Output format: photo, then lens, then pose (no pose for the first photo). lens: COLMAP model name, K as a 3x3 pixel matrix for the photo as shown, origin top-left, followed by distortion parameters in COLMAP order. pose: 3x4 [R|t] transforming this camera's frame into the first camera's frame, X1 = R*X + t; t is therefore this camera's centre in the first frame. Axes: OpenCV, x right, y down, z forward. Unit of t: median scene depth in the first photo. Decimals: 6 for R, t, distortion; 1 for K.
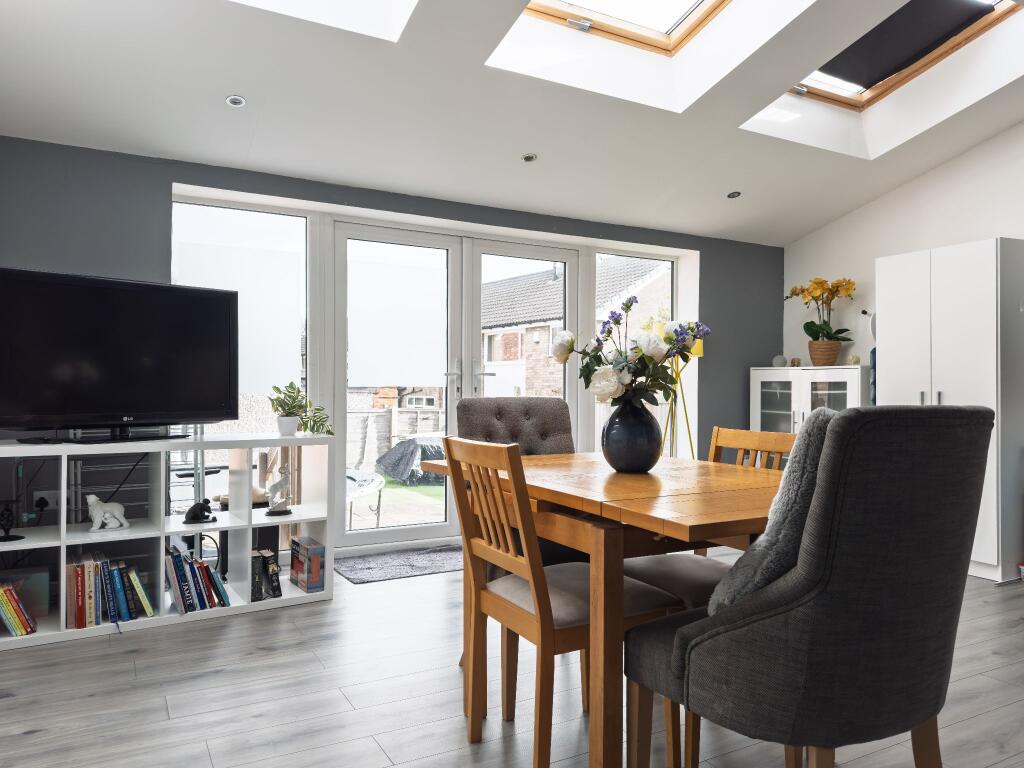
lens RADIAL K [[753.3, 0, 516.6], [0, 753.3, 369.7], [0, 0, 1]] dist [0.000492, -0.003329]
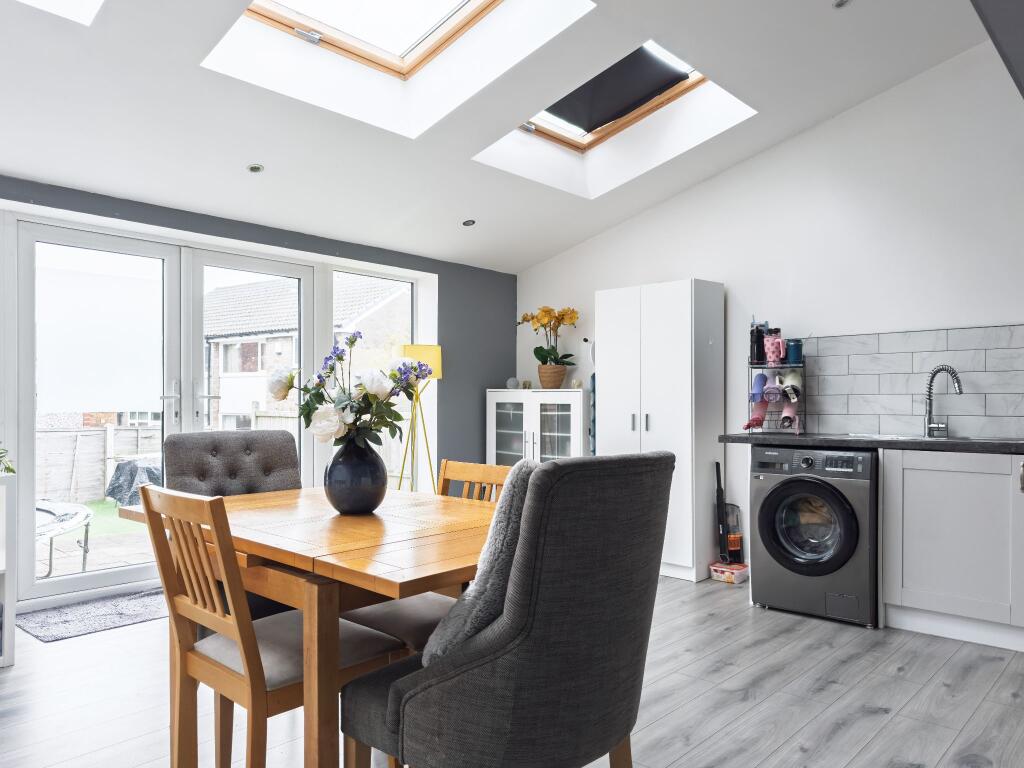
lens RADIAL K [[756.8, 0, 512.0], [0, 756.8, 384.0], [0, 0, 1]] dist [0.040004, -0.066182]
pose [[0.947875, -0.000103, 0.318643, 0.030745], [-0.000841, 0.999996, 0.002826, -0.031450], [-0.318642, -0.002946, 0.947871, 0.009823]]
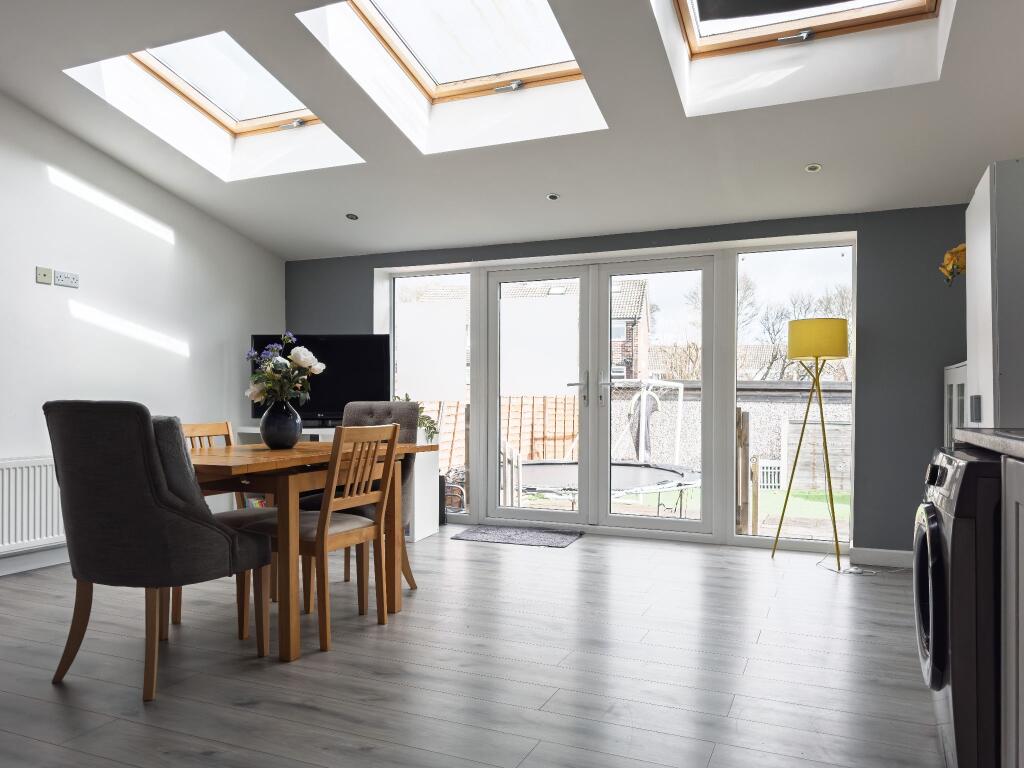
lens RADIAL K [[750.8, 0, 508.8], [0, 750.8, 392.8], [0, 0, 1]] dist [0.003324, -0.000879]
pose [[0.574480, -0.008224, -0.818477, 1.672069], [0.015666, 0.999877, 0.000949, 0.033136], [0.818369, -0.013367, 0.574538, 0.504662]]
